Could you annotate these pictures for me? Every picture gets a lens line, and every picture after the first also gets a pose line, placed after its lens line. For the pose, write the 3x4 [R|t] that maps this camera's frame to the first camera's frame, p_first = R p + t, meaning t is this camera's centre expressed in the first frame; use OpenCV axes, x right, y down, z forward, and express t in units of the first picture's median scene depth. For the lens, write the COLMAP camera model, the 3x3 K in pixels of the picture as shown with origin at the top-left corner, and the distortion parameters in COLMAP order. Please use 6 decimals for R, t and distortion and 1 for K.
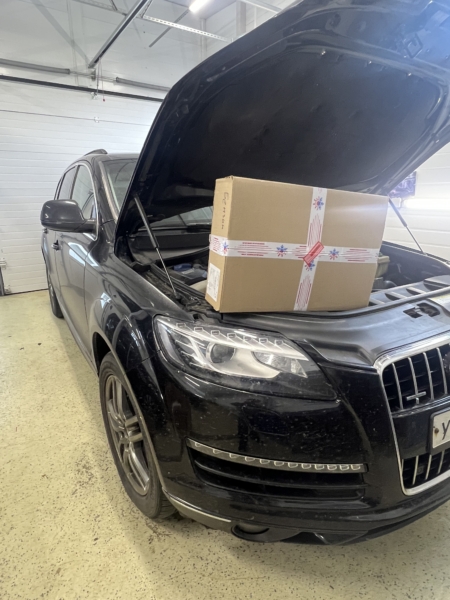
lens RADIAL K [[350.6, 0, 221.6], [0, 350.6, 300.7], [0, 0, 1]] dist [-0.001479, 0.000315]
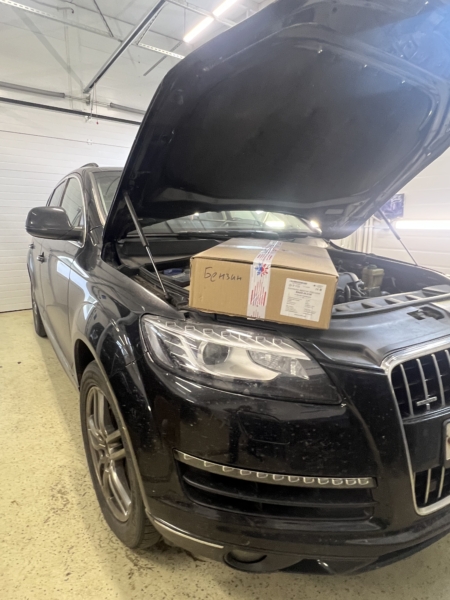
lens RADIAL K [[350.3, 0, 220.0], [0, 350.3, 300.8], [0, 0, 1]] dist [0.000646, -0.000667]
pose [[0.999545, 0.011430, 0.027897, -0.009564], [-0.009184, 0.996805, -0.079343, 0.060532], [-0.028715, 0.079051, 0.996457, 0.055615]]
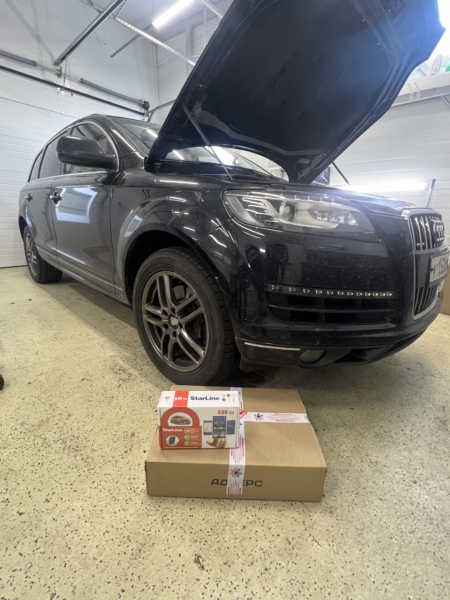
lens RADIAL K [[272.2, 0, 225.0], [0, 272.2, 300.0], [0, 0, 1]] dist [-0.000842, 0.000359]
pose [[0.967083, -0.040205, 0.251266, -0.337361], [0.039234, 0.999191, 0.008876, 0.313463], [-0.251420, 0.001275, 0.967877, 0.095112]]
